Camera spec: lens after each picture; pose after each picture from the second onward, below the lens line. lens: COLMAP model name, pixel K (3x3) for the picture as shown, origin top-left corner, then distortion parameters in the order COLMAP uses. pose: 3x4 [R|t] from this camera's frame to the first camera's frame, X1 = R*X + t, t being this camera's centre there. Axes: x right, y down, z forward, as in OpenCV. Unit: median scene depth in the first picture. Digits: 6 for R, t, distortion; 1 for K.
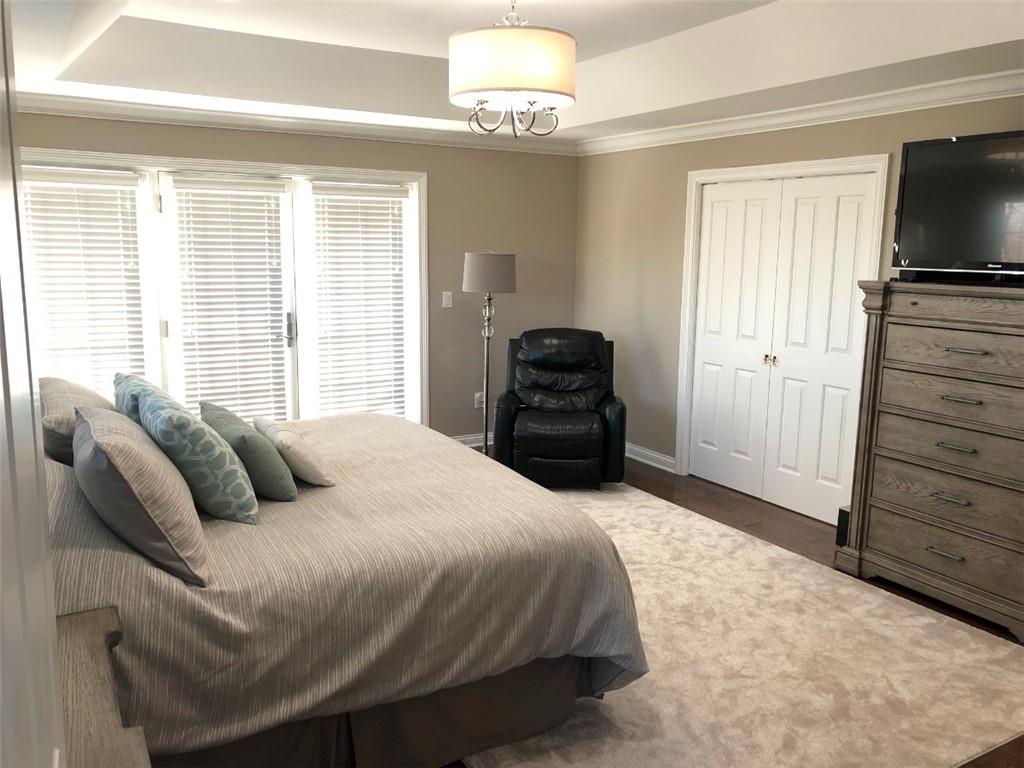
lens RADIAL K [[841.9, 0, 512.0], [0, 841.9, 384.0], [0, 0, 1]] dist [0.000951, 0.000361]
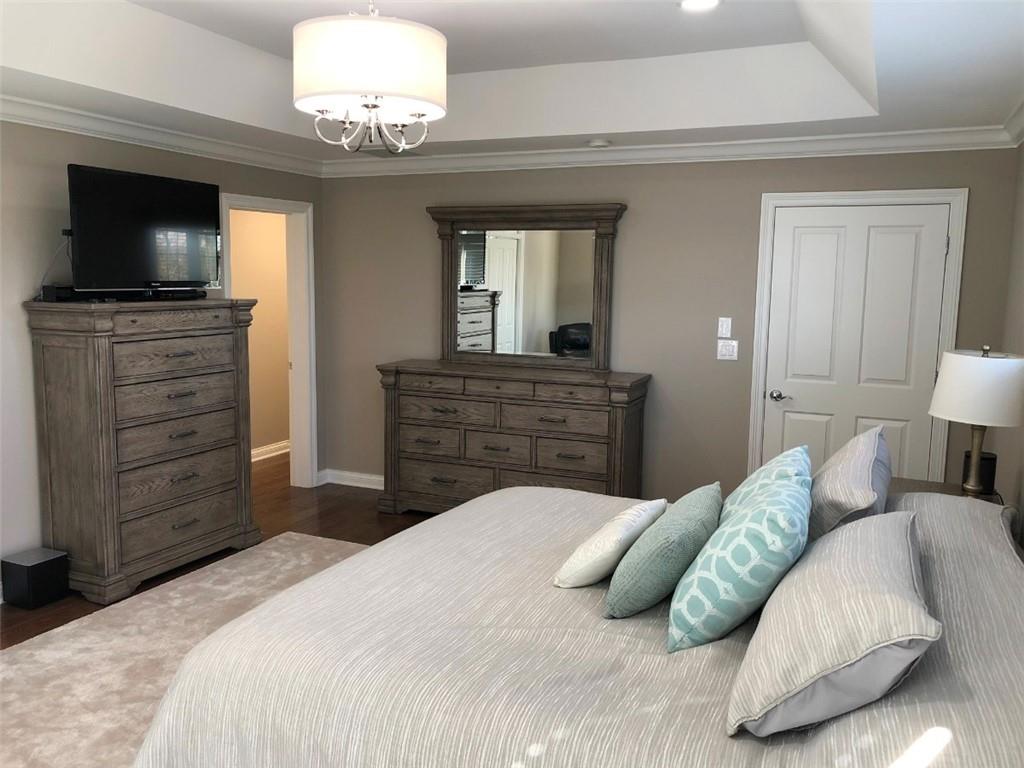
lens RADIAL K [[841.9, 0, 512.0], [0, 841.9, 384.0], [0, 0, 1]] dist [0.000951, 0.000361]
pose [[-0.588202, -0.126861, 0.798702, -0.699905], [0.110503, 0.965749, 0.234773, -0.223285], [-0.801129, 0.226353, -0.554037, 1.257588]]
